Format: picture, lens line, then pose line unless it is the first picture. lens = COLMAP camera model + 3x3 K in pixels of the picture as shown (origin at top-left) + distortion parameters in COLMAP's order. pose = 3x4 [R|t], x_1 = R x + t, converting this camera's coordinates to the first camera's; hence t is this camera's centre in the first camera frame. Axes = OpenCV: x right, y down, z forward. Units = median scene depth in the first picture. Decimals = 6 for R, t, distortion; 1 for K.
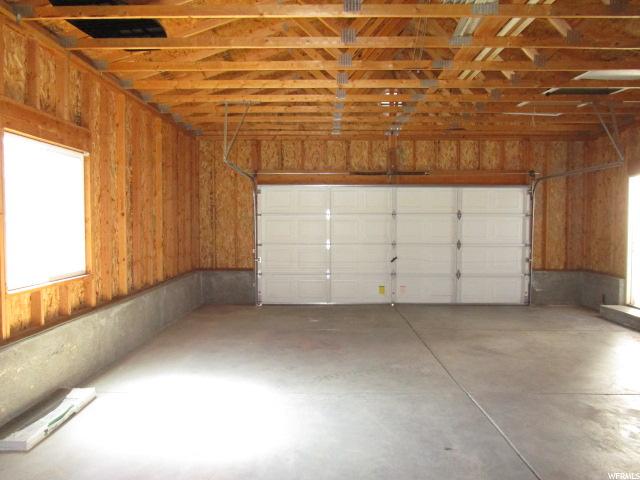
lens RADIAL K [[457.4, 0, 319.7], [0, 457.4, 239.5], [0, 0, 1]] dist [-0.009806, -0.003808]
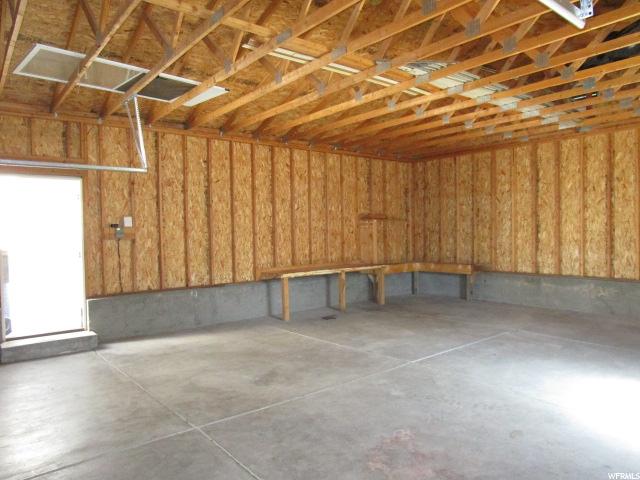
lens RADIAL K [[457.4, 0, 316.5], [0, 457.4, 240.3], [0, 0, 1]] dist [-0.009806, -0.003808]
pose [[-0.642750, -0.007621, 0.766038, -0.424006], [0.037625, 0.998430, 0.041502, -0.059147], [-0.765152, 0.055498, -0.641454, 1.768597]]
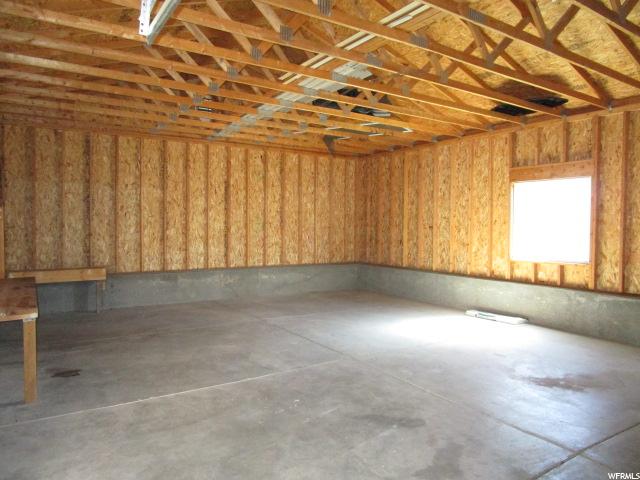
lens RADIAL K [[457.4, 0, 317.3], [0, 457.4, 237.2], [0, 0, 1]] dist [-0.009806, -0.003808]
pose [[-0.829553, 0.006809, -0.558386, 0.988782], [-0.025841, 0.998386, 0.050565, -0.058248], [0.557829, 0.056376, -0.828039, 1.766853]]
